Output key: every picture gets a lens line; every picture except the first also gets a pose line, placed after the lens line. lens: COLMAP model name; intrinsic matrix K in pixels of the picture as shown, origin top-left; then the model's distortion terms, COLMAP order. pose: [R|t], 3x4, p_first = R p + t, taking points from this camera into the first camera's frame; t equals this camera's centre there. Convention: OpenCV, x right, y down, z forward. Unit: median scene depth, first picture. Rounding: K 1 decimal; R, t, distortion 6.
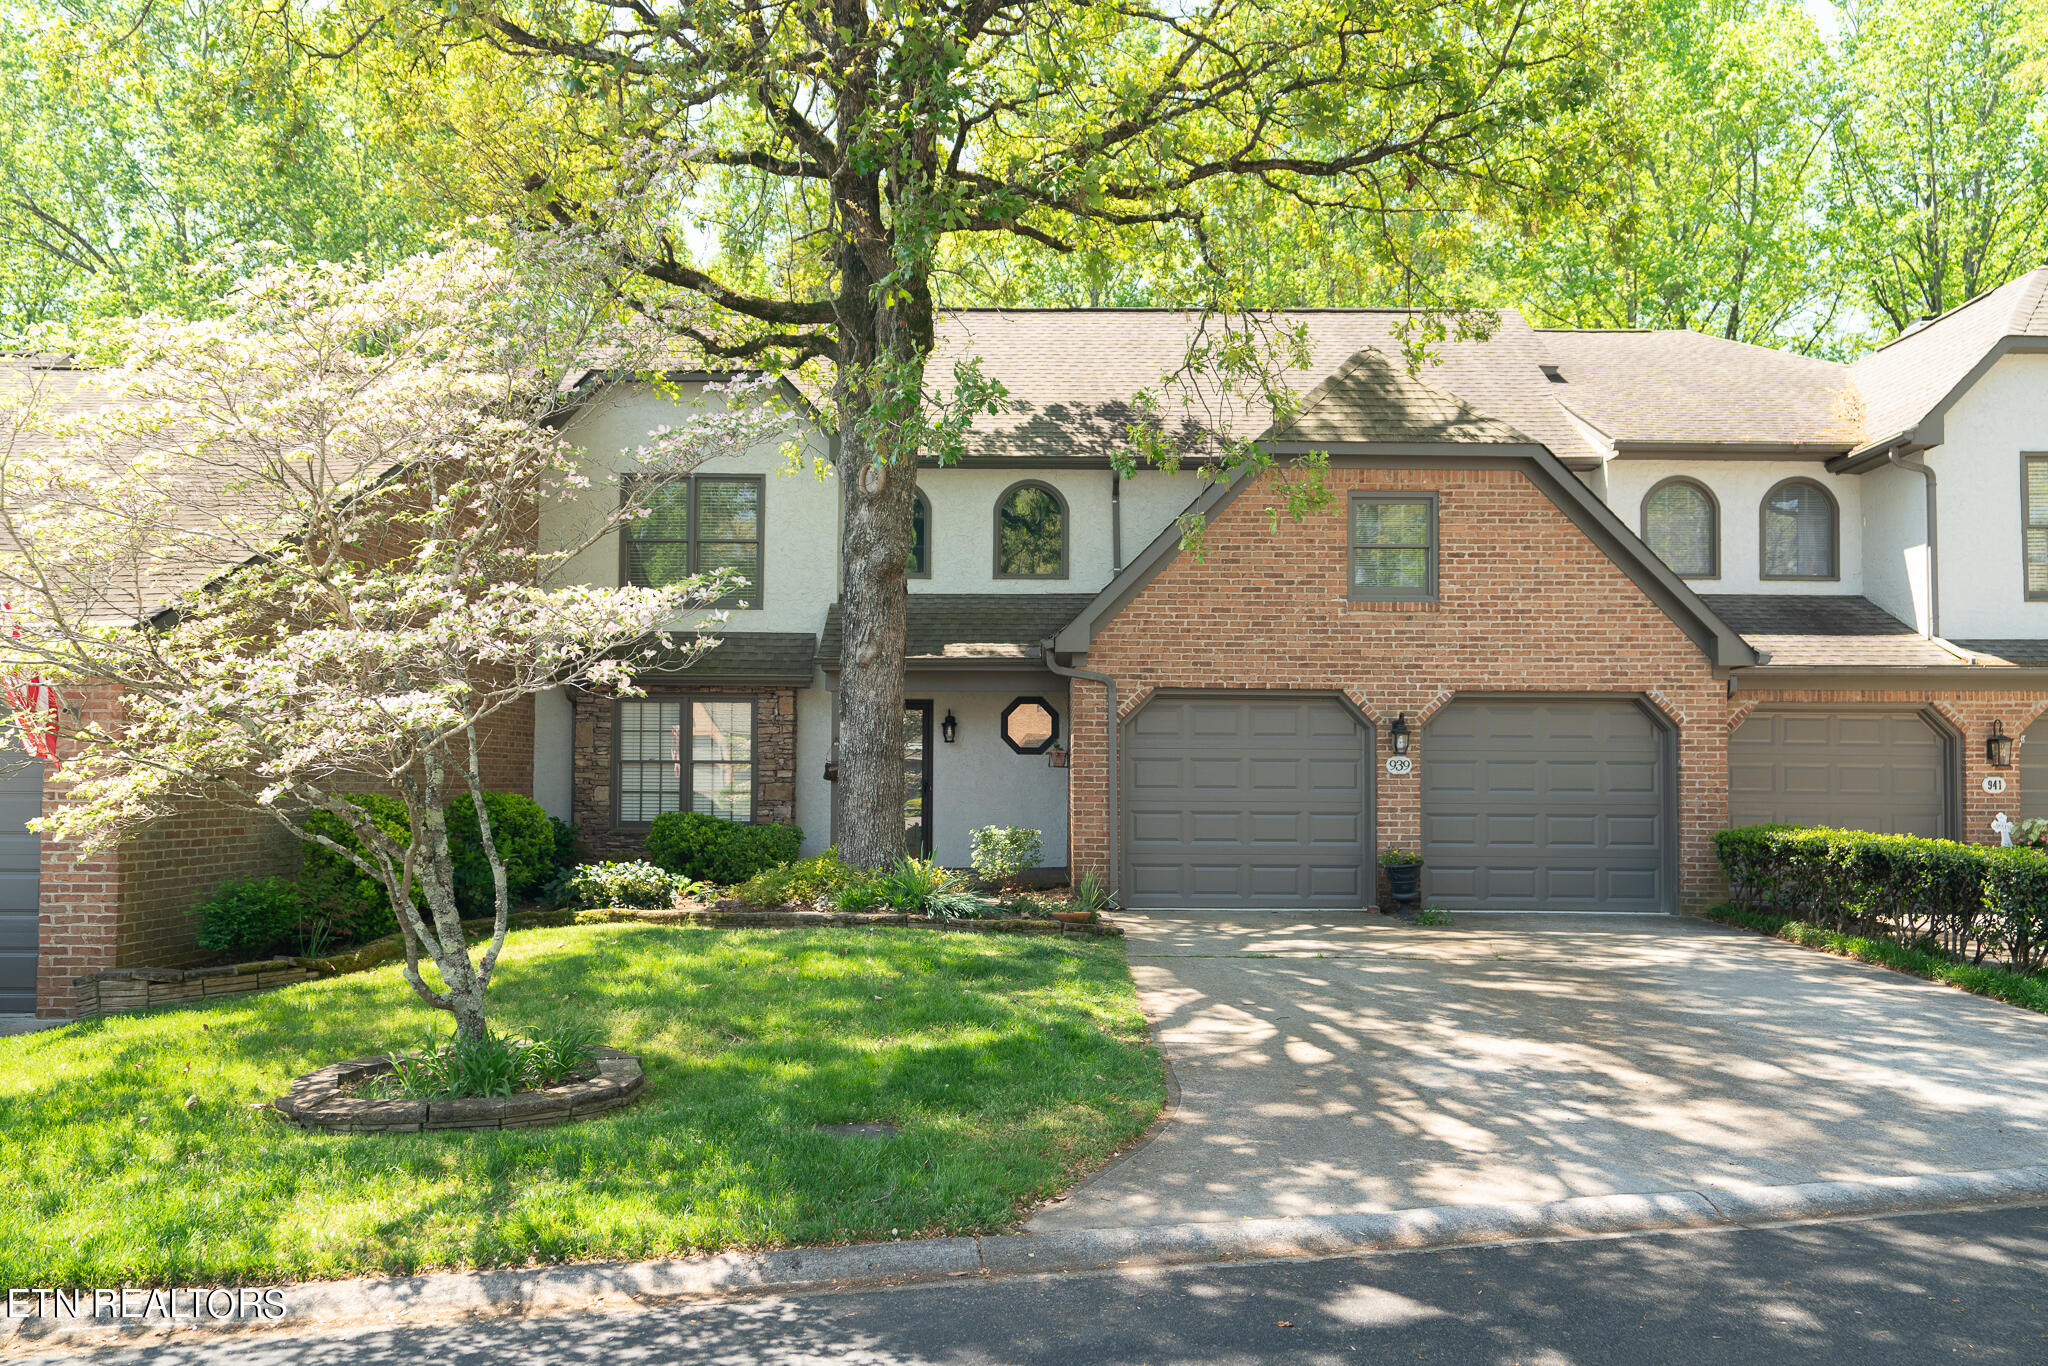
lens RADIAL K [[1490.0, 0, 1024.0], [0, 1490.0, 683.0], [0, 0, 1]] dist [0.006081, 0.000488]
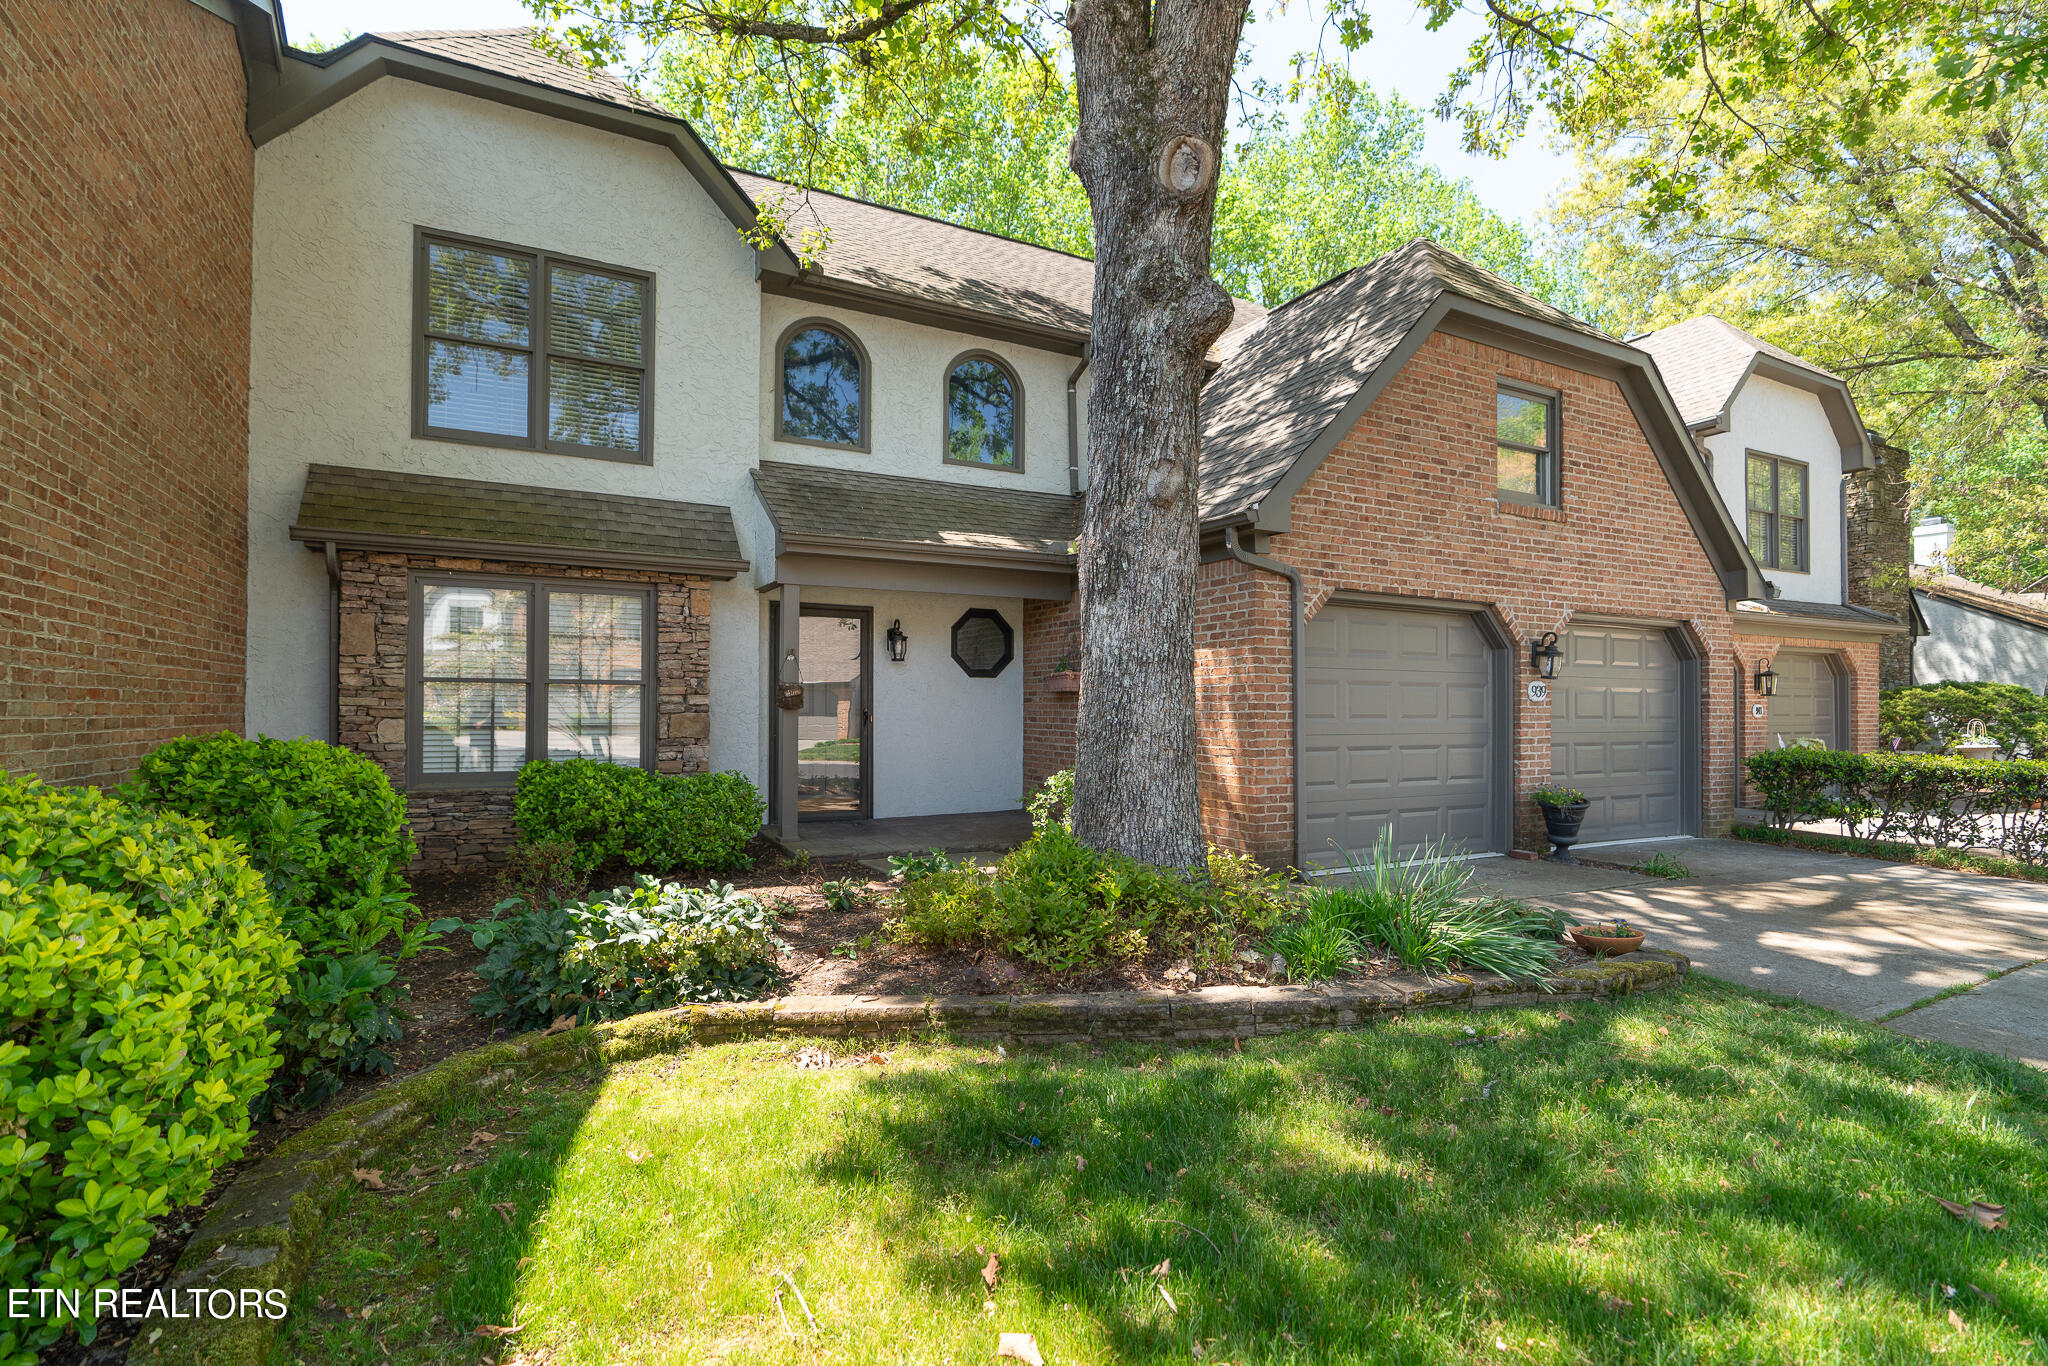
lens RADIAL K [[966.9, 0, 1024.0], [0, 966.9, 683.0], [0, 0, 1]] dist [-0.006104, -0.000075]
pose [[0.881032, 0.011098, 0.472926, -0.289732], [-0.029905, 0.999032, 0.032266, 0.040549], [-0.472110, -0.042570, 0.880511, 0.633383]]
